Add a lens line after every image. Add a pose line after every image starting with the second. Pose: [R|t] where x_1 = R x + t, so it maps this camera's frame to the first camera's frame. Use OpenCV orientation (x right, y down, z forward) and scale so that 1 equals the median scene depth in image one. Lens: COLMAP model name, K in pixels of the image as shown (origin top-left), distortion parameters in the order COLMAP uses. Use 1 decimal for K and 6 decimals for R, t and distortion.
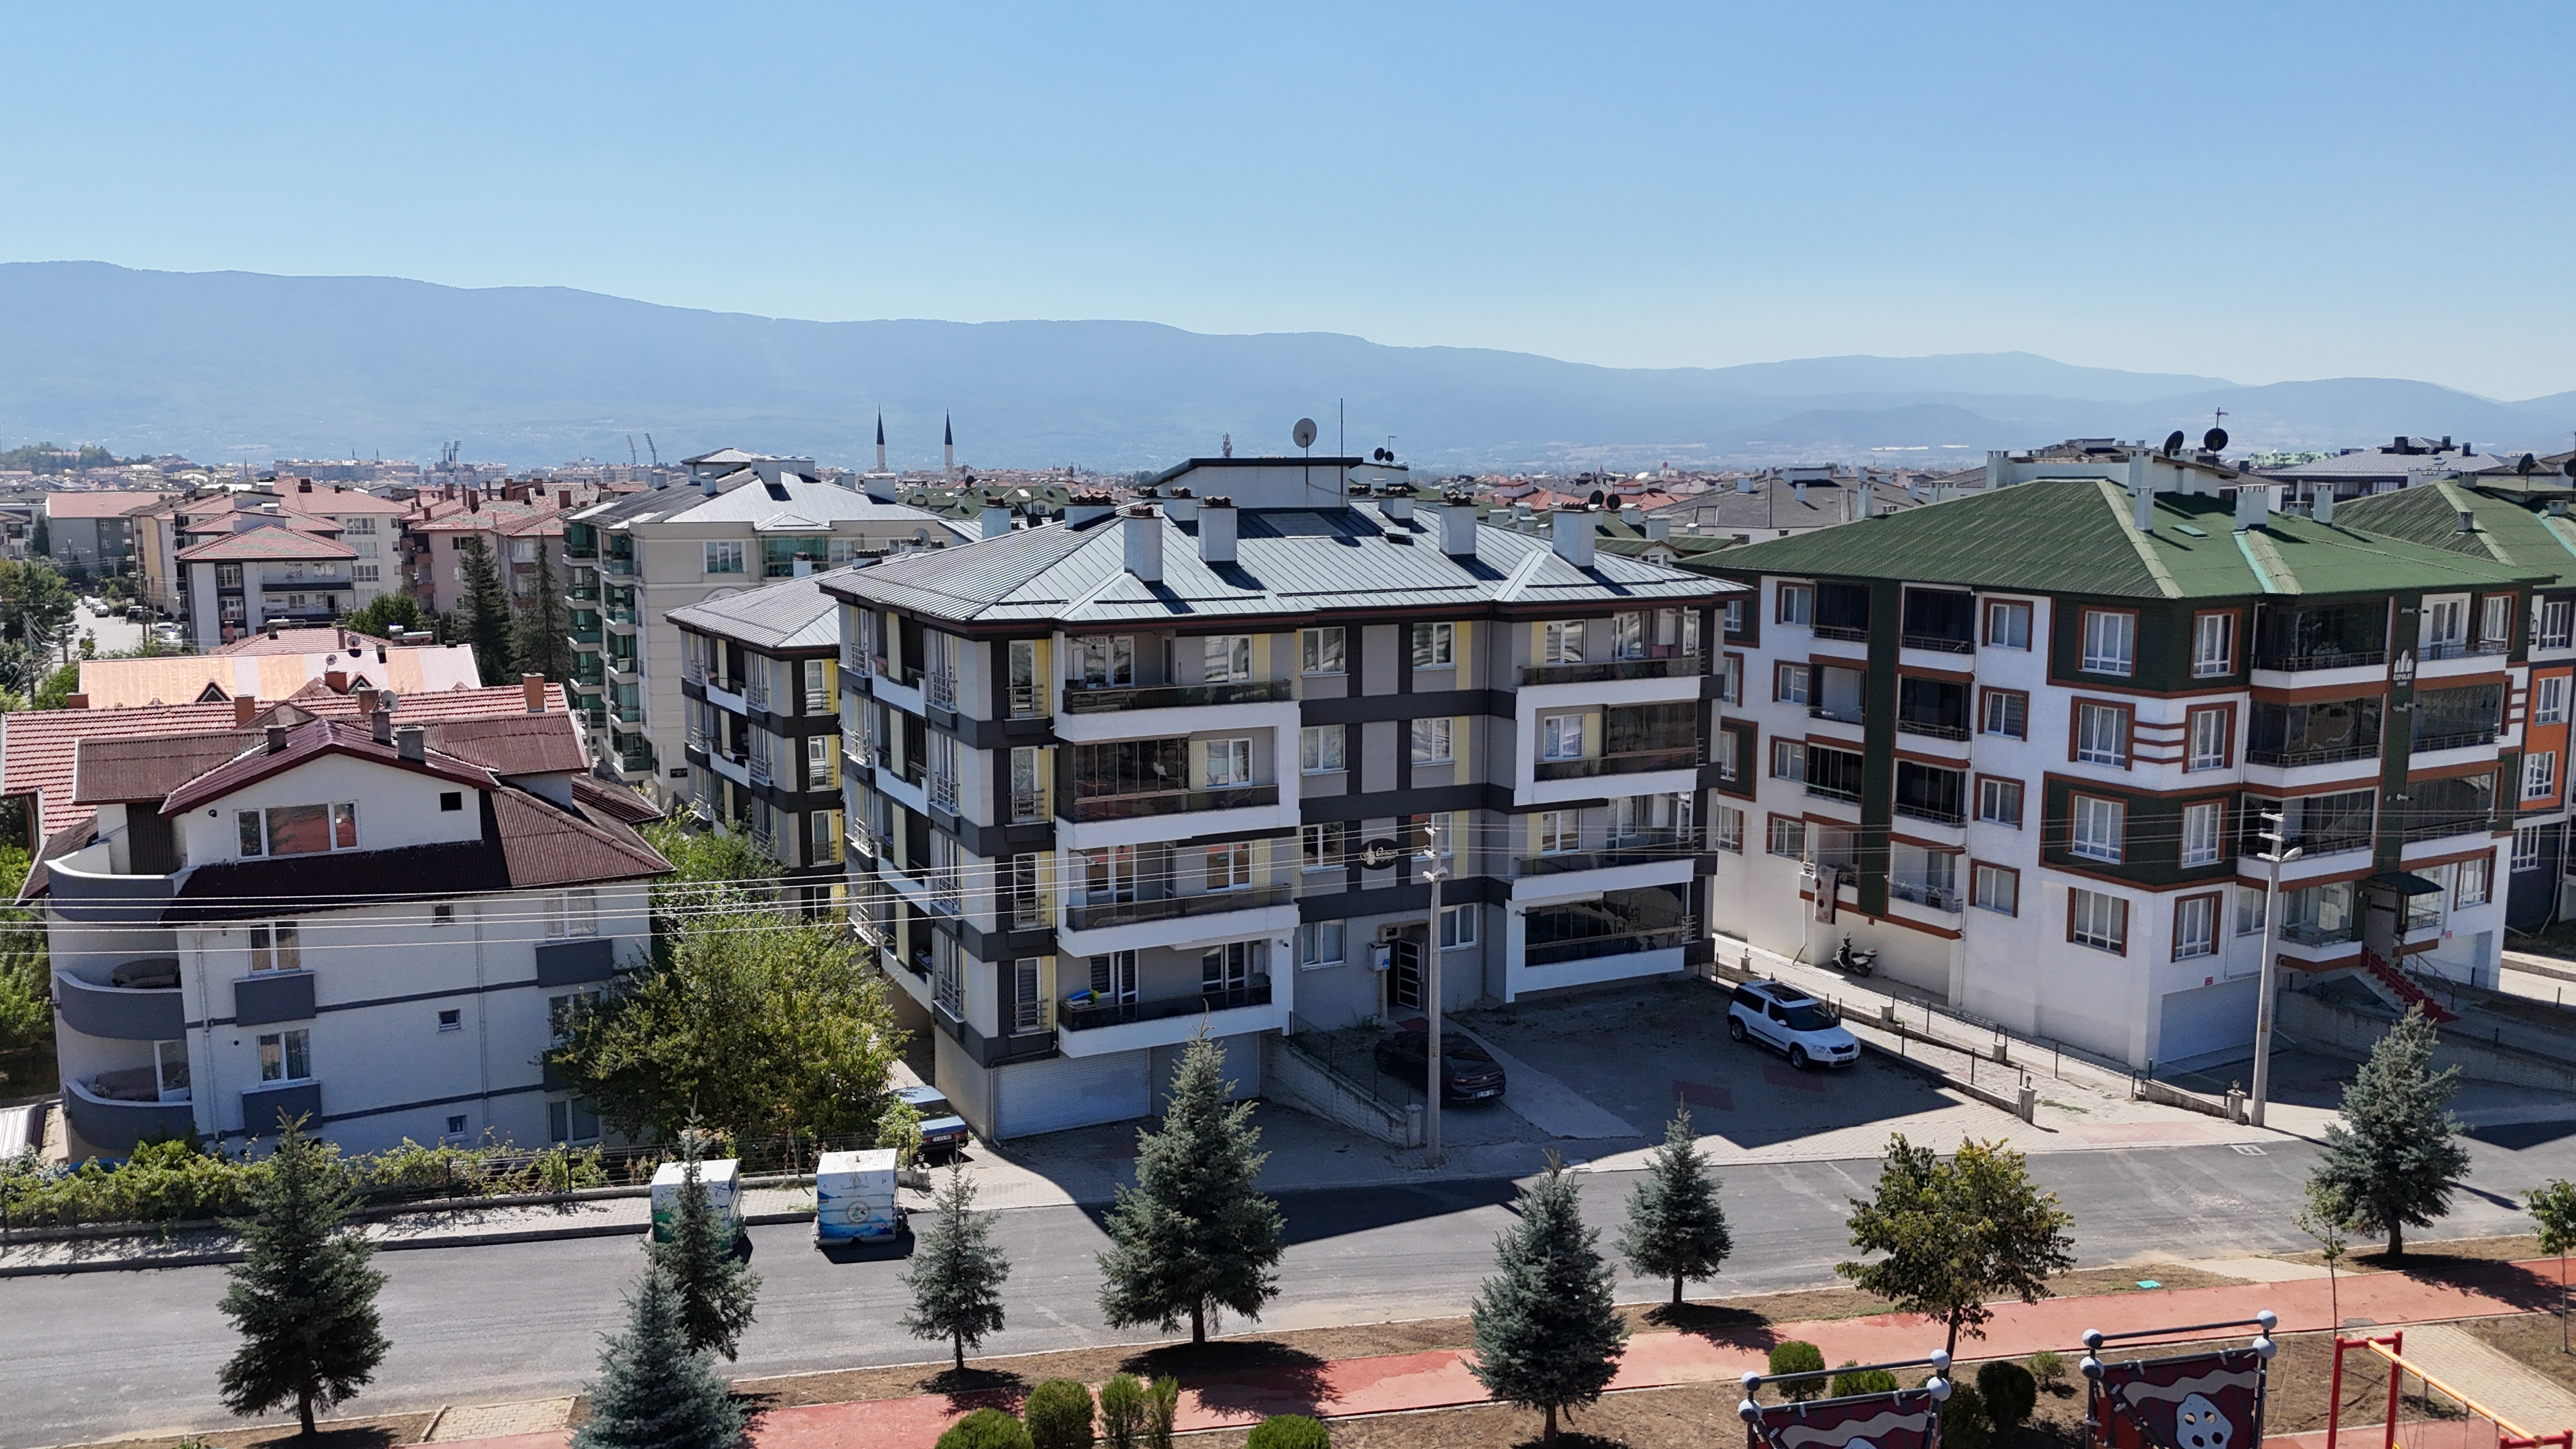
lens RADIAL K [[1893.3, 0, 1294.0], [0, 1893.3, 728.7], [0, 0, 1]] dist [0.070986, -0.062620]
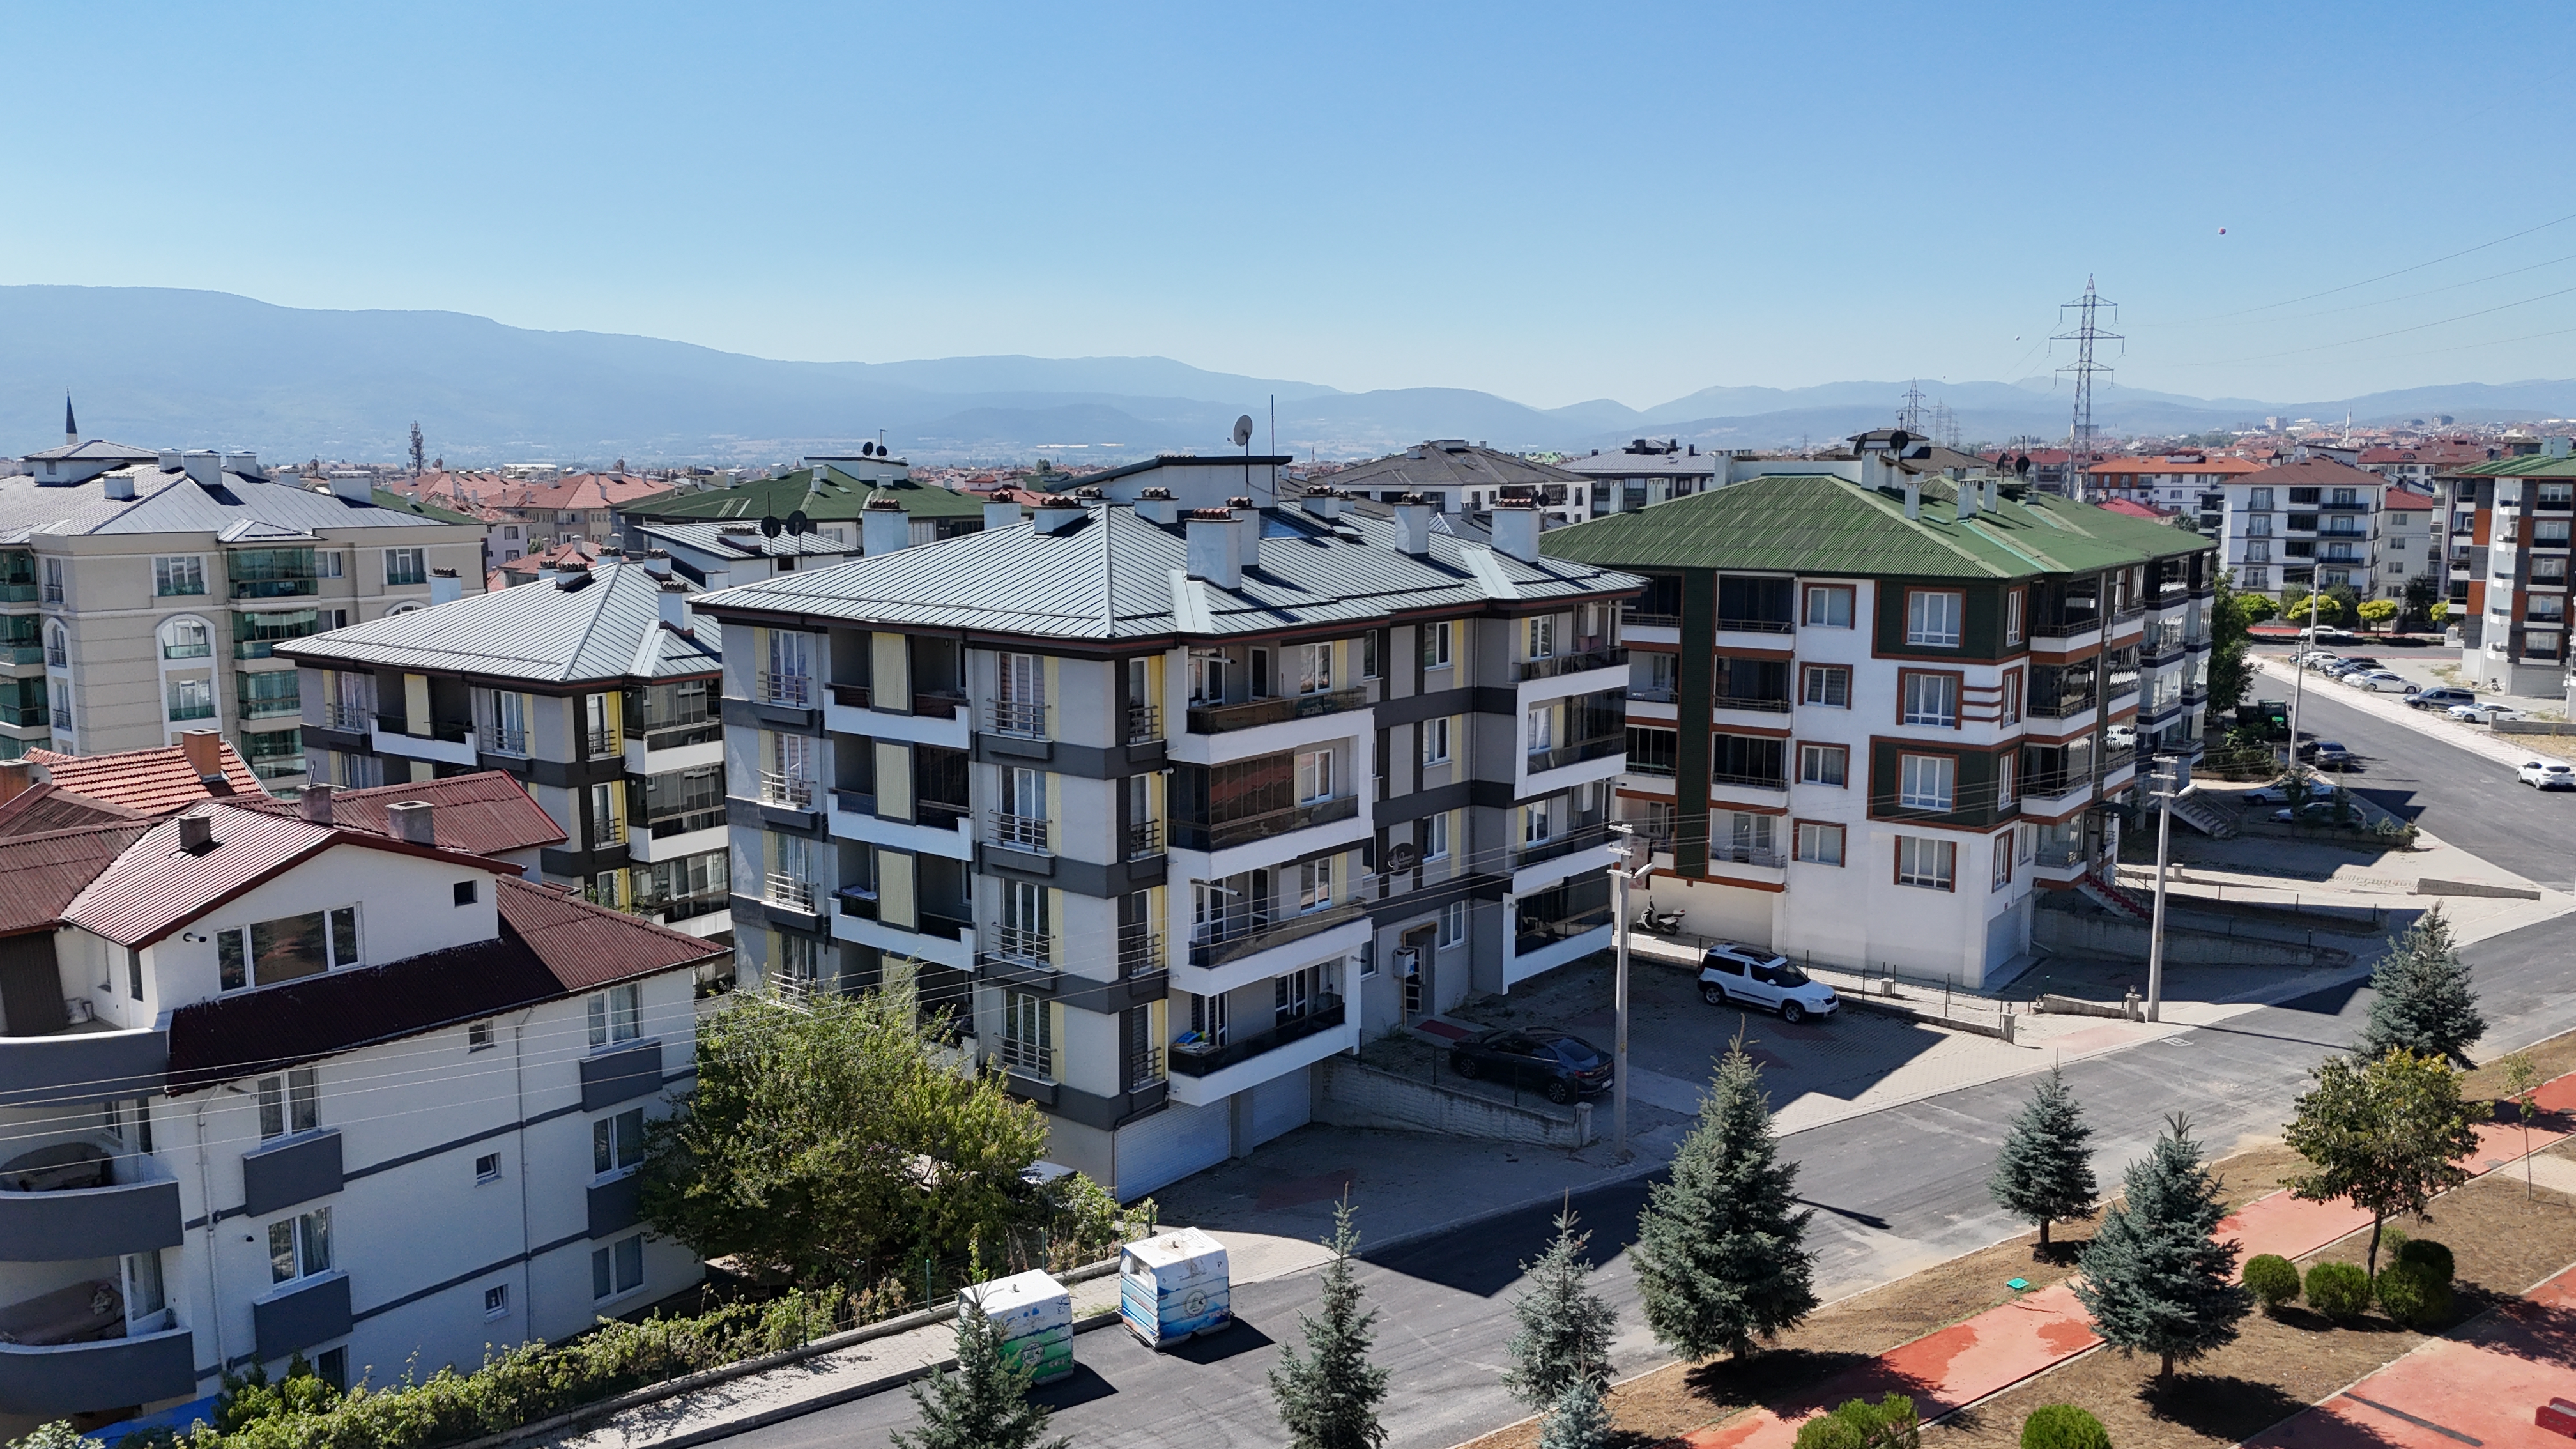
lens RADIAL K [[1893.3, 0, 1295.6], [0, 1893.3, 728.0], [0, 0, 1]] dist [0.070986, -0.062620]
pose [[0.910247, -0.059205, 0.409812, -0.399558], [0.058347, 0.998189, 0.014610, -0.019231], [-0.409935, 0.010612, 0.912053, 0.122692]]
